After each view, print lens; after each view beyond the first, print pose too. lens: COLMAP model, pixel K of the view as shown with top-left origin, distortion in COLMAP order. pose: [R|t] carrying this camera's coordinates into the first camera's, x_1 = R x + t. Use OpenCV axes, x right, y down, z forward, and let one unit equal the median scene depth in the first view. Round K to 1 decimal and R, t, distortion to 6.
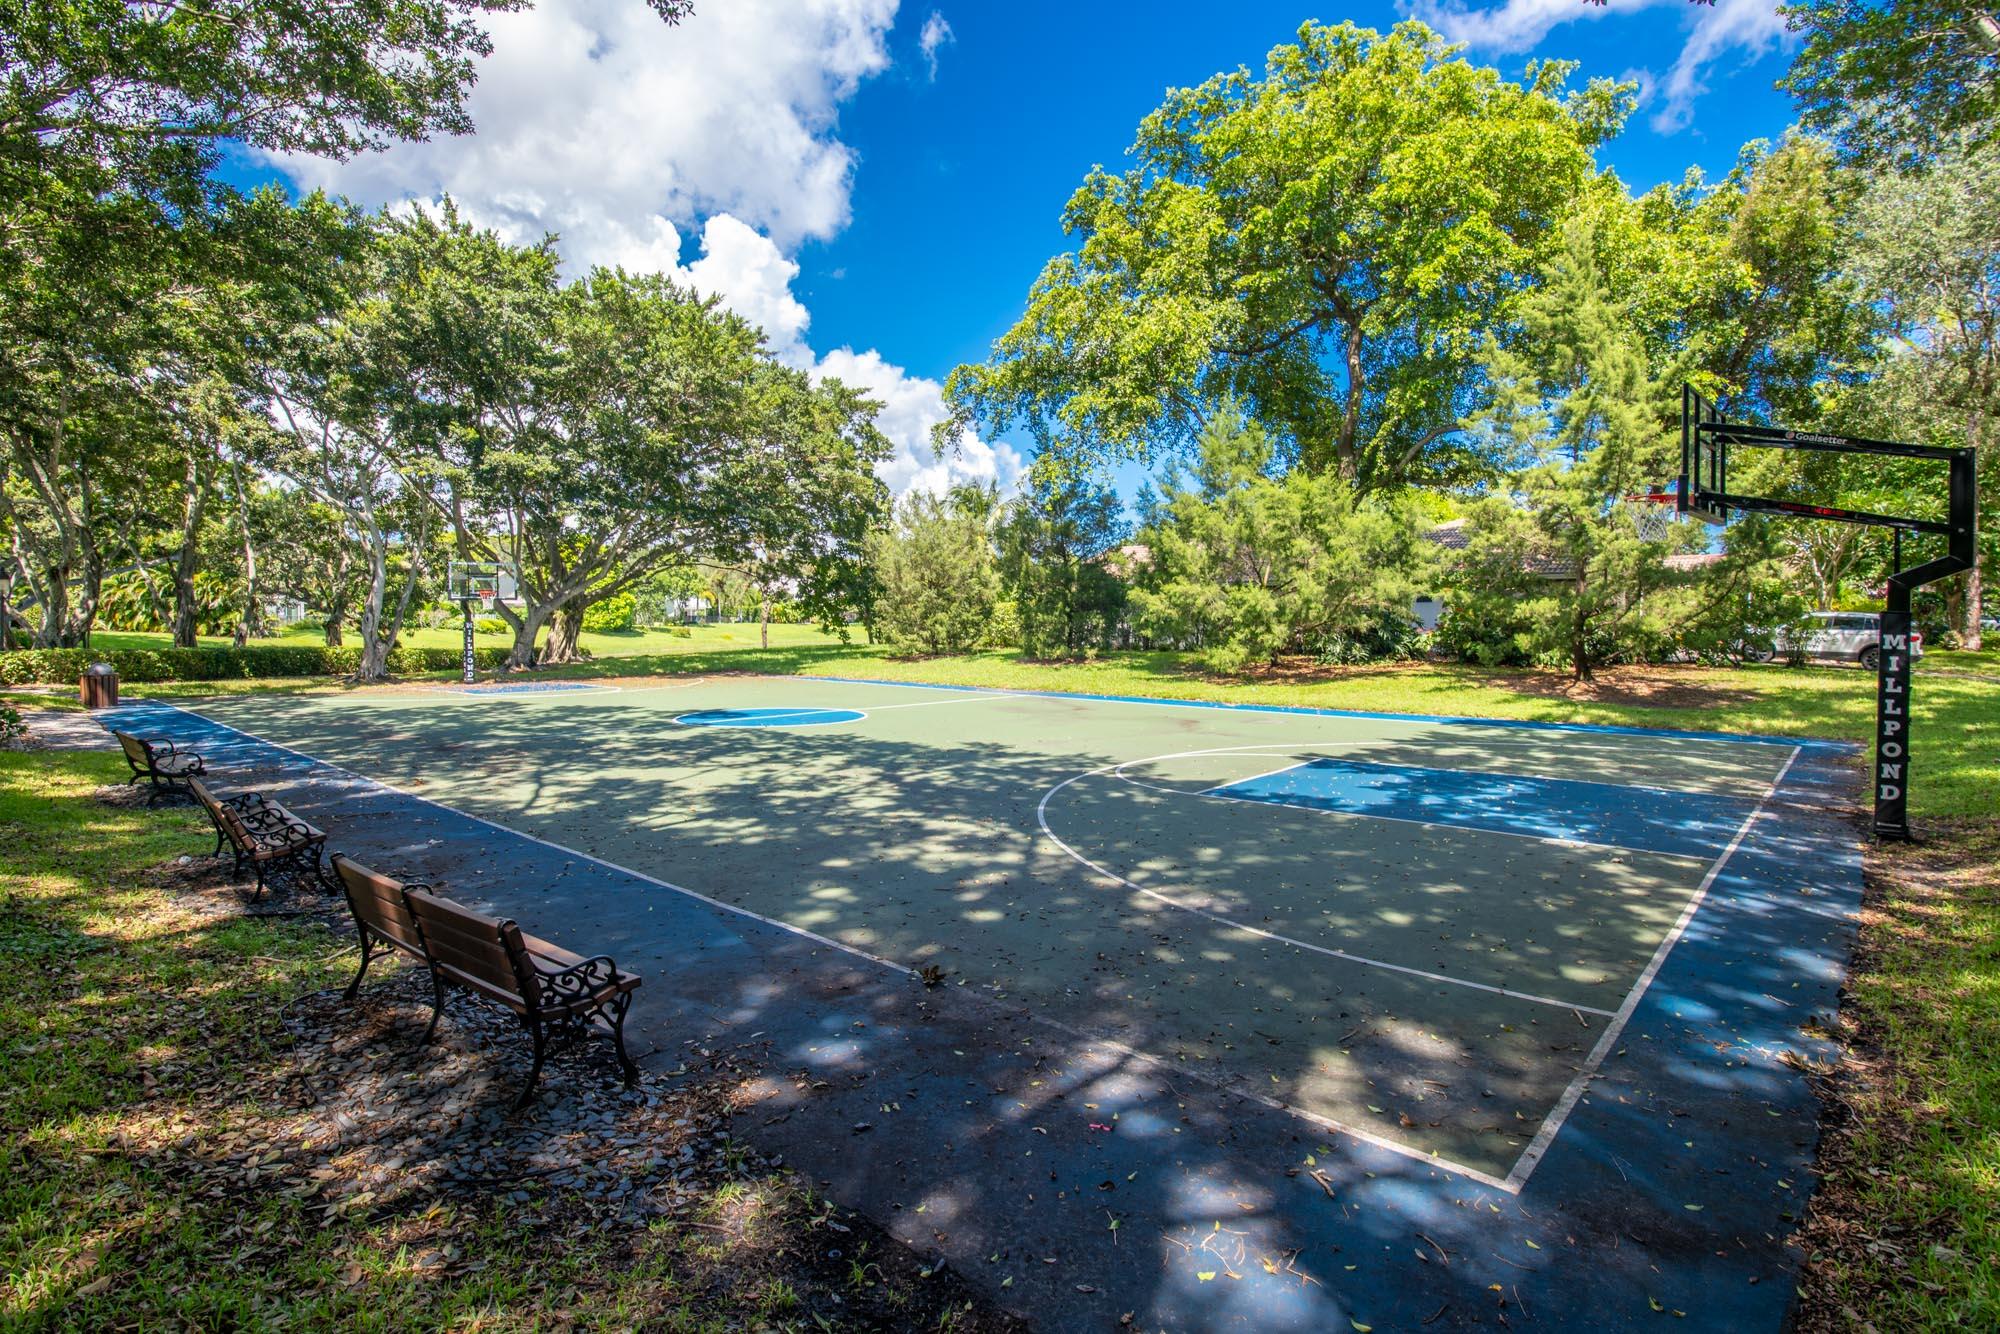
lens RADIAL K [[981.7, 0, 999.6], [0, 981.7, 661.3], [0, 0, 1]] dist [-0.001976, -0.000008]
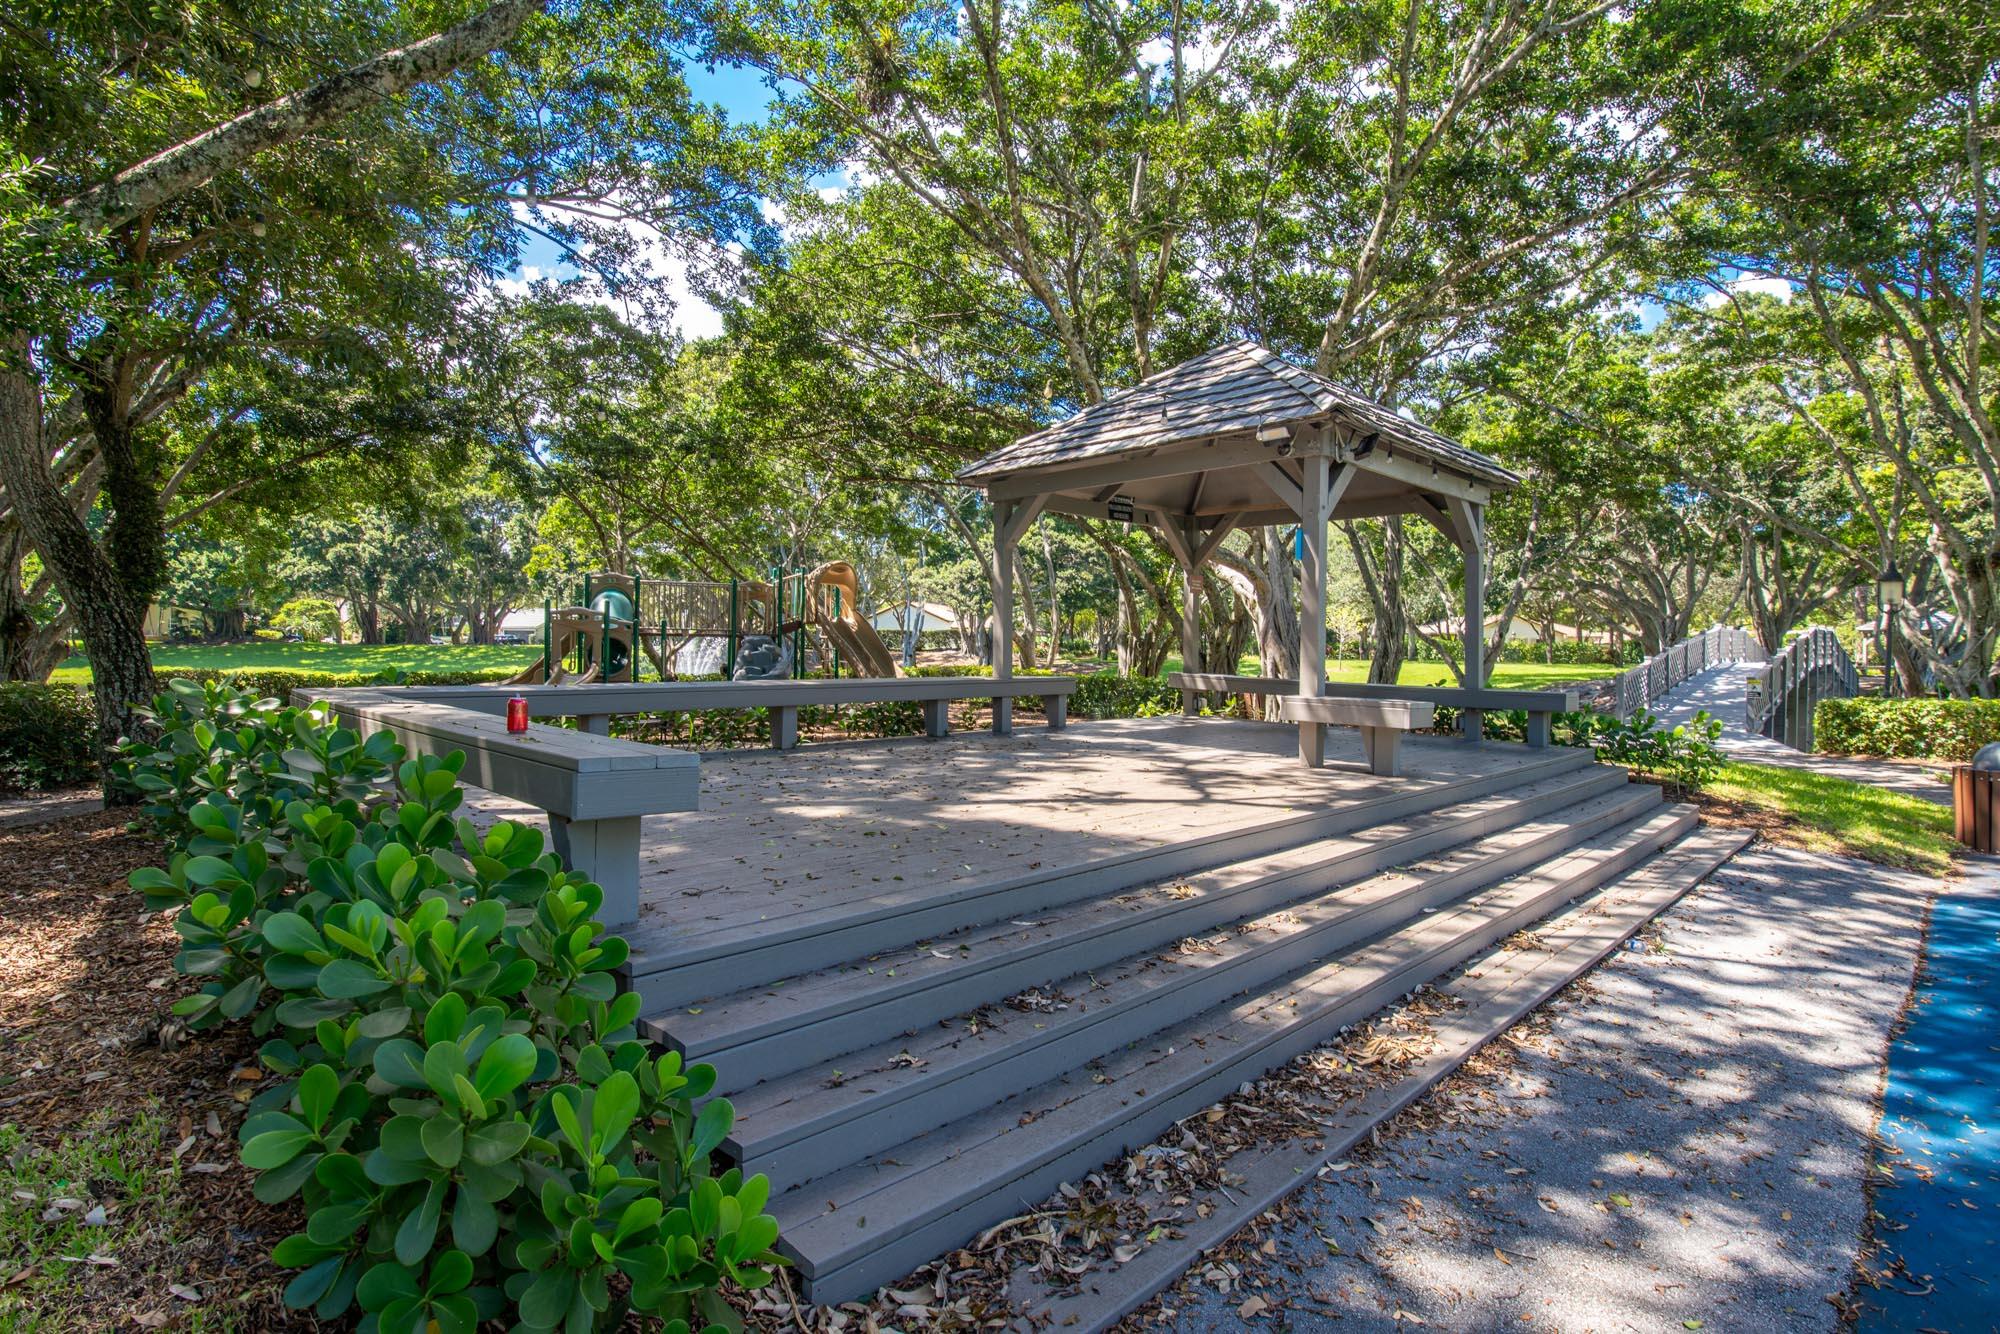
lens RADIAL K [[981.7, 0, 999.7], [0, 981.7, 665.8], [0, 0, 1]] dist [-0.001976, -0.000008]
pose [[-0.033216, 0.000133, -0.999448, -0.383418], [-0.038099, 0.999273, 0.001399, -0.011539], [0.998722, 0.038124, -0.033186, 0.465204]]
